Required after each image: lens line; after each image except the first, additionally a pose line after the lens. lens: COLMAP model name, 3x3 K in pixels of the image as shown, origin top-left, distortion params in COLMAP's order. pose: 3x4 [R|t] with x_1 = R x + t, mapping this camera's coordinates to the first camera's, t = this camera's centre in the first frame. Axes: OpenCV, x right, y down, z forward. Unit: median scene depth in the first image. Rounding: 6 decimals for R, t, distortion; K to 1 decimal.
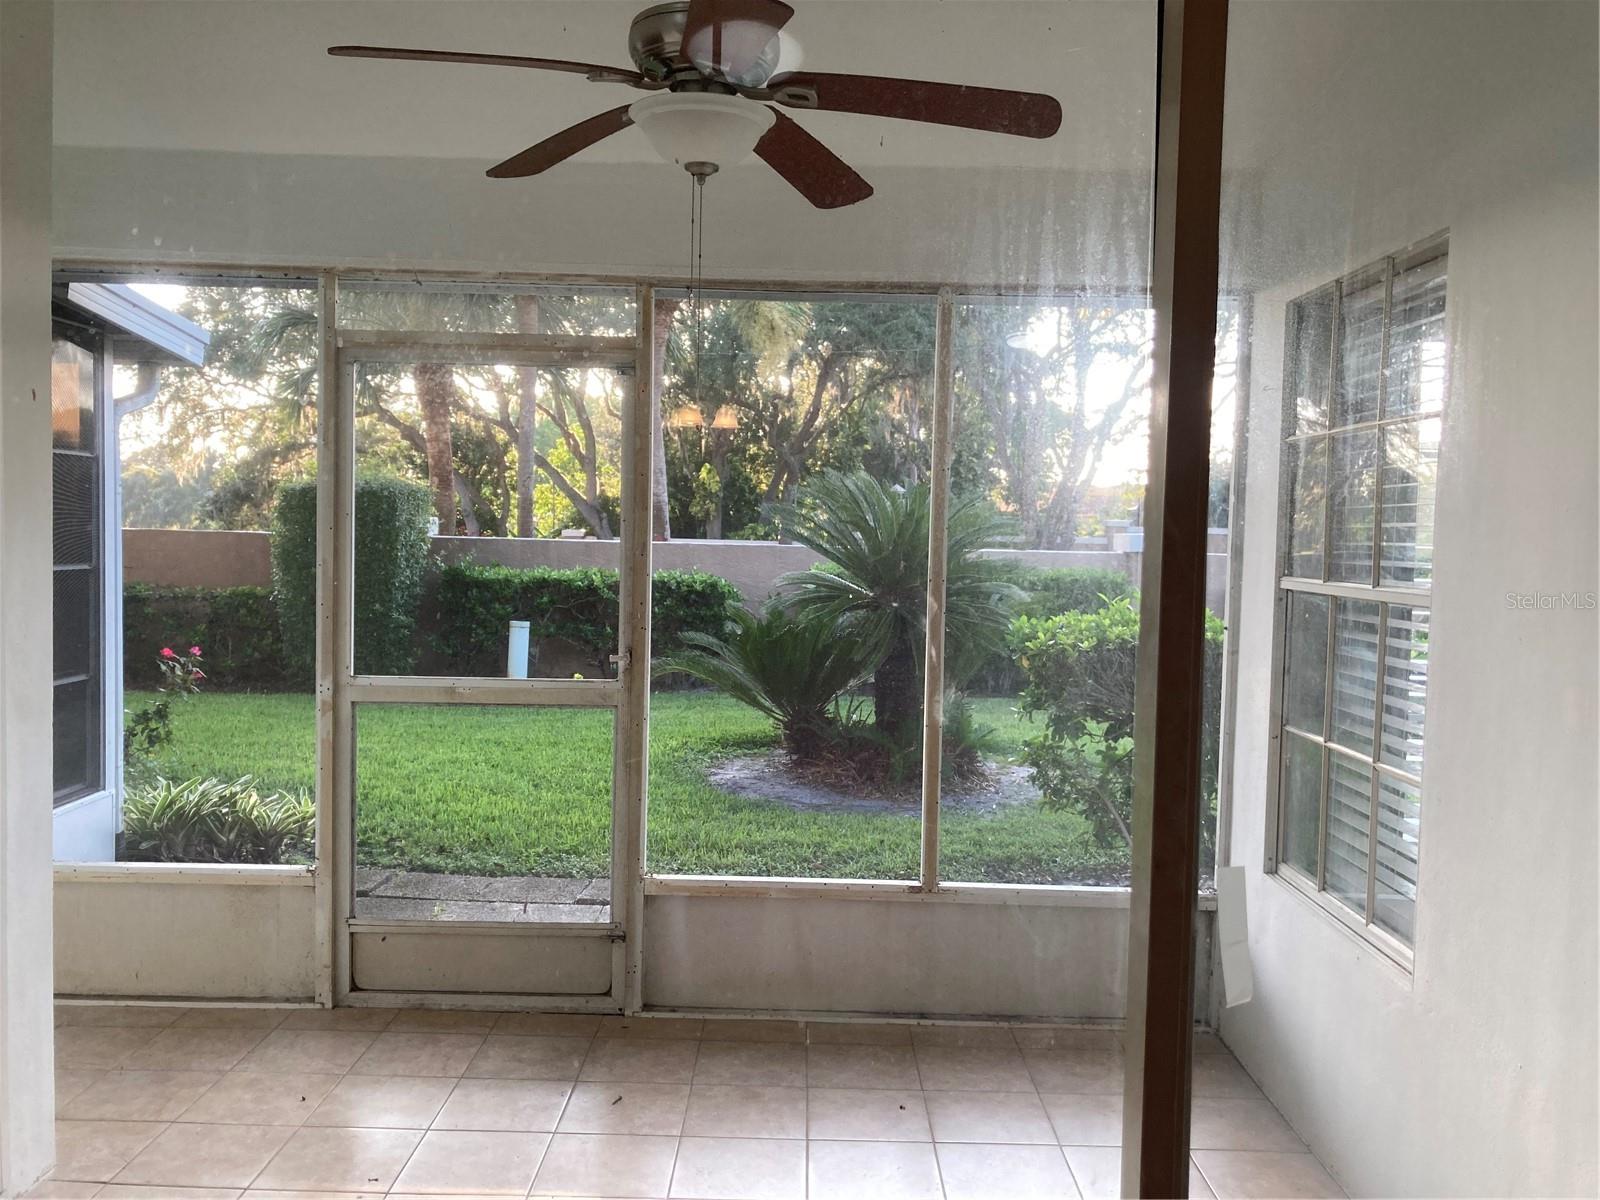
lens RADIAL K [[1308.5, 0, 801.0], [0, 1308.5, 595.8], [0, 0, 1]] dist [-0.001779, -0.007211]
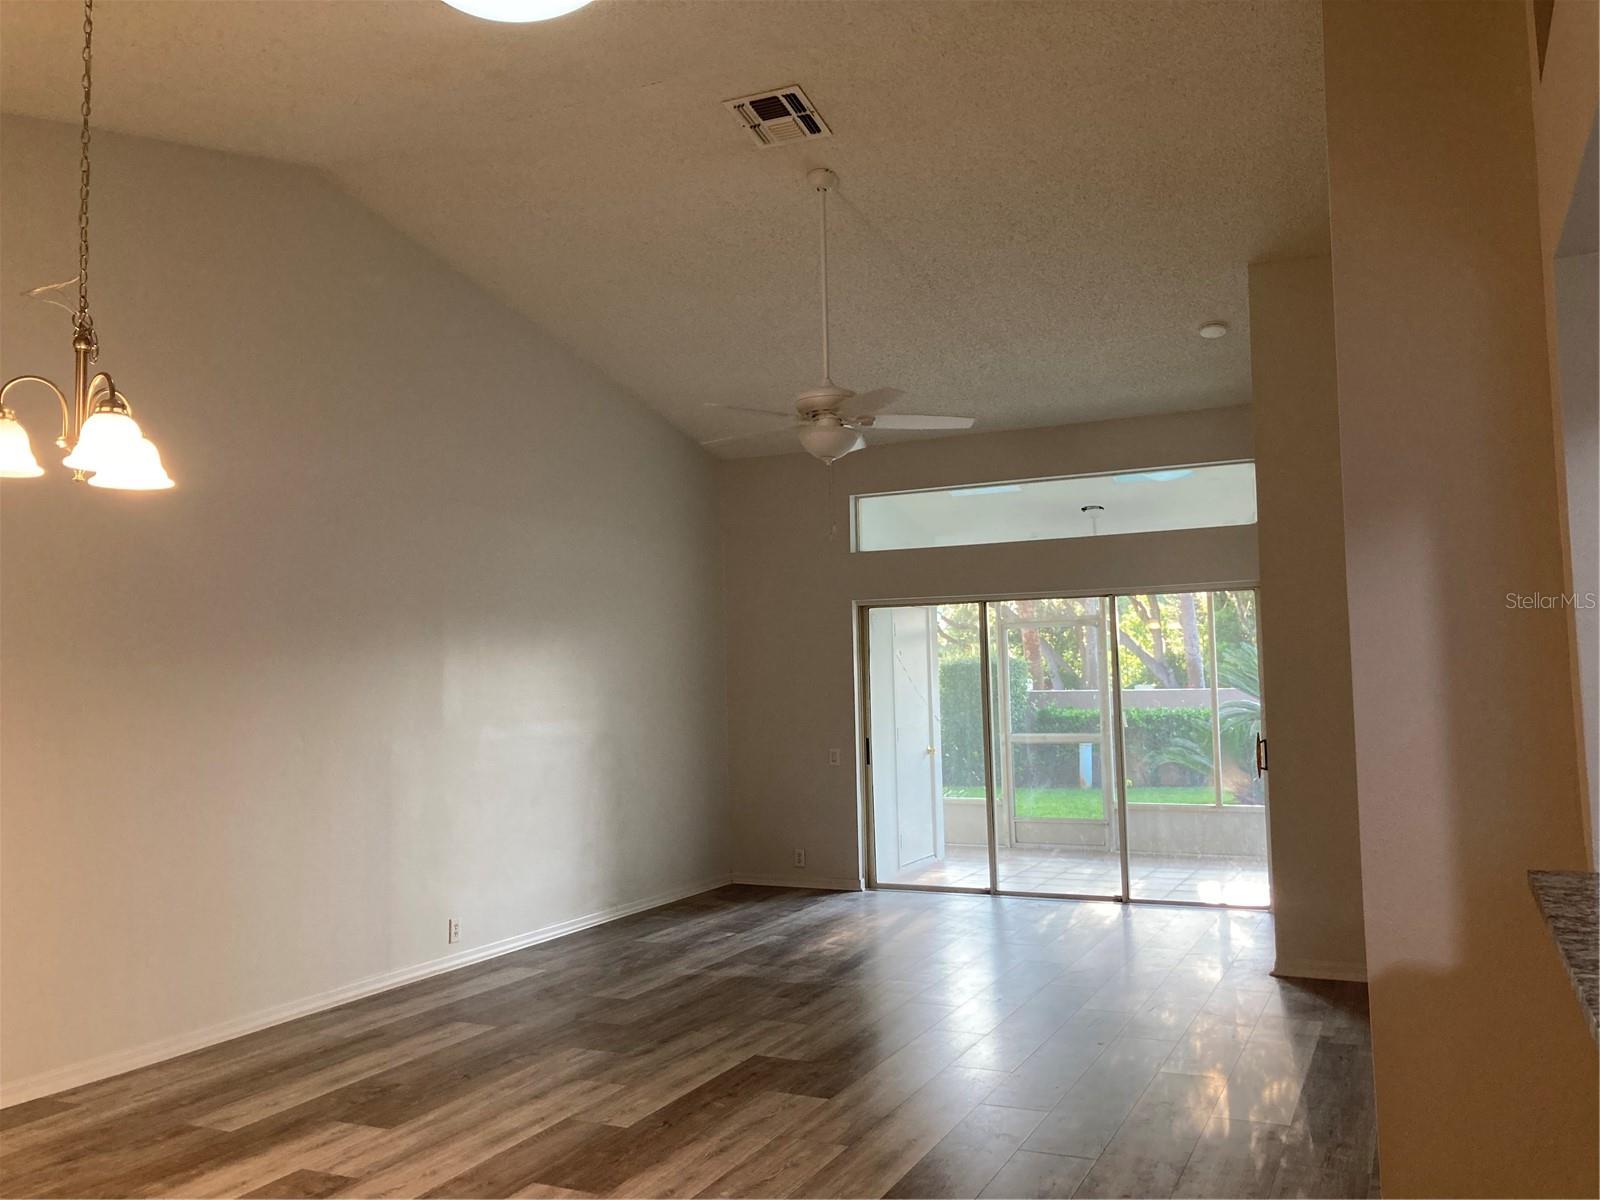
lens RADIAL K [[1308.5, 0, 799.0], [0, 1308.5, 595.6], [0, 0, 1]] dist [-0.001779, -0.007211]
pose [[0.903112, -0.067106, -0.424130, 0.045376], [0.015606, 0.992190, -0.123754, 0.009851], [0.429122, 0.105145, 0.897106, -0.172068]]
